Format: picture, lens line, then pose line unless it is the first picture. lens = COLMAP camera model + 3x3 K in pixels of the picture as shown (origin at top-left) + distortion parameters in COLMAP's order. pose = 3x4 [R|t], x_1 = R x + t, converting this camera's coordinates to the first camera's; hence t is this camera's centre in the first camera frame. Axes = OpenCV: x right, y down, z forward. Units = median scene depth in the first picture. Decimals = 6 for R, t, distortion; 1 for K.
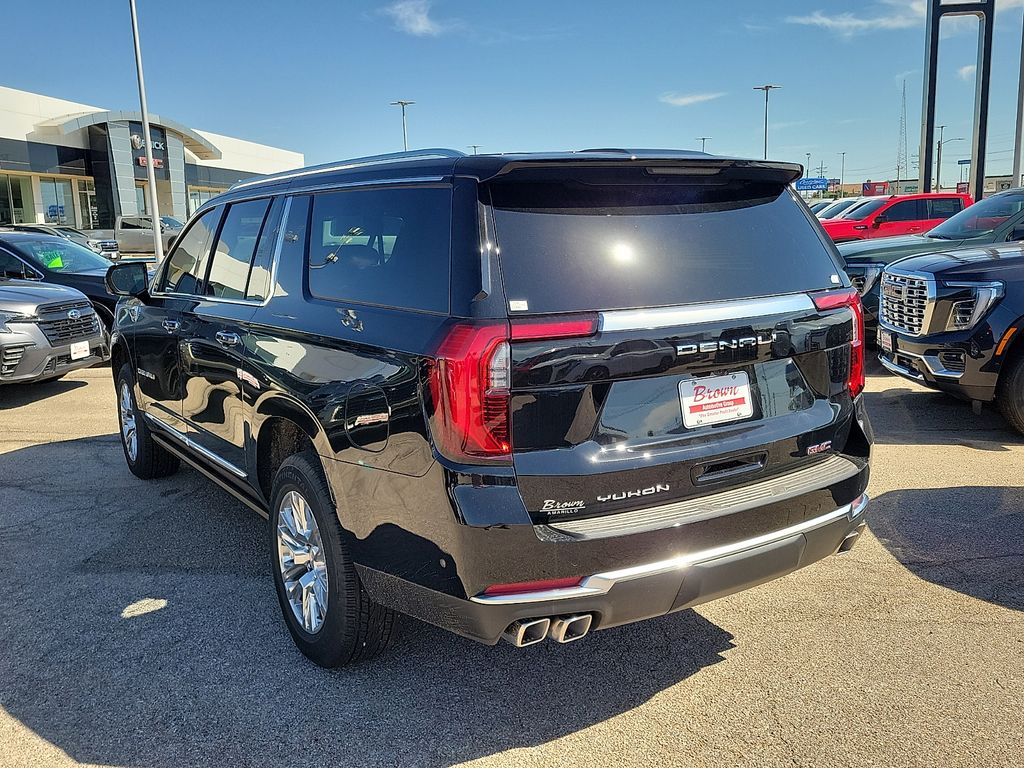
lens RADIAL K [[909.4, 0, 529.2], [0, 909.4, 380.4], [0, 0, 1]] dist [0.042930, -0.022141]
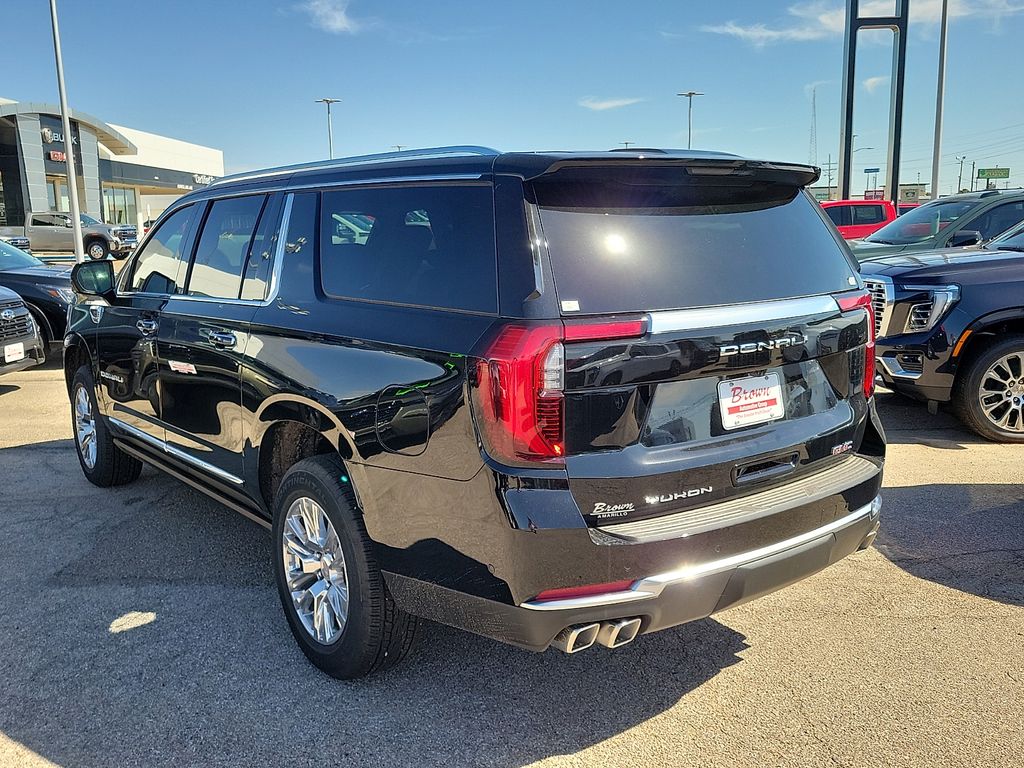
lens RADIAL K [[909.4, 0, 520.2], [0, 909.4, 382.4], [0, 0, 1]] dist [0.042930, -0.022141]
pose [[0.996884, -0.003118, 0.078823, -0.124520], [0.003146, 0.999995, -0.000236, 0.000406], [-0.078822, 0.000483, 0.996889, 0.021603]]
